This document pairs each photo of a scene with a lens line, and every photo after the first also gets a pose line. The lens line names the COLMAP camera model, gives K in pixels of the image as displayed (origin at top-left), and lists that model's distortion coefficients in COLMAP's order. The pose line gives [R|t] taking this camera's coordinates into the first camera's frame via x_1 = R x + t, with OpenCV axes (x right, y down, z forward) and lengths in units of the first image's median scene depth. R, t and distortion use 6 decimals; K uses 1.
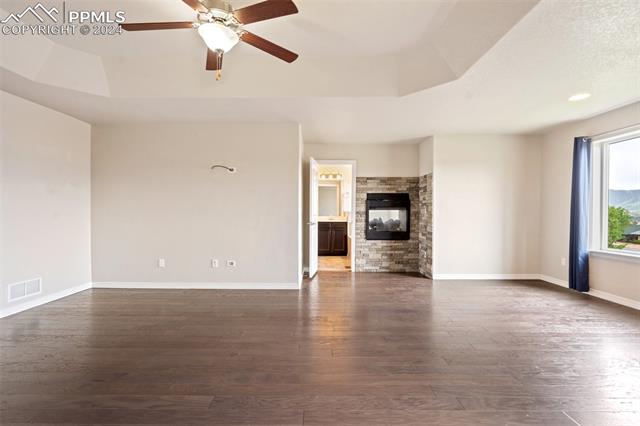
lens RADIAL K [[295.7, 0, 318.4], [0, 295.7, 213.8], [0, 0, 1]] dist [-0.000967, -0.000510]
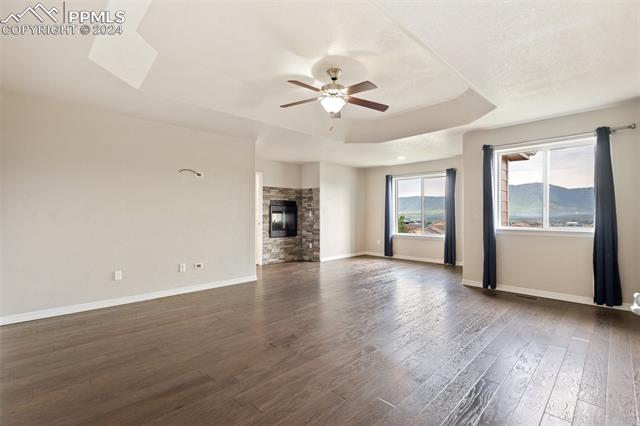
lens RADIAL K [[295.7, 0, 321.7], [0, 295.7, 212.2], [0, 0, 1]] dist [-0.000967, -0.000510]
pose [[0.705085, 0.003560, 0.709113, -0.561856], [0.007538, 0.999893, -0.012515, -0.001393], [-0.709082, 0.014170, 0.704983, -0.022534]]
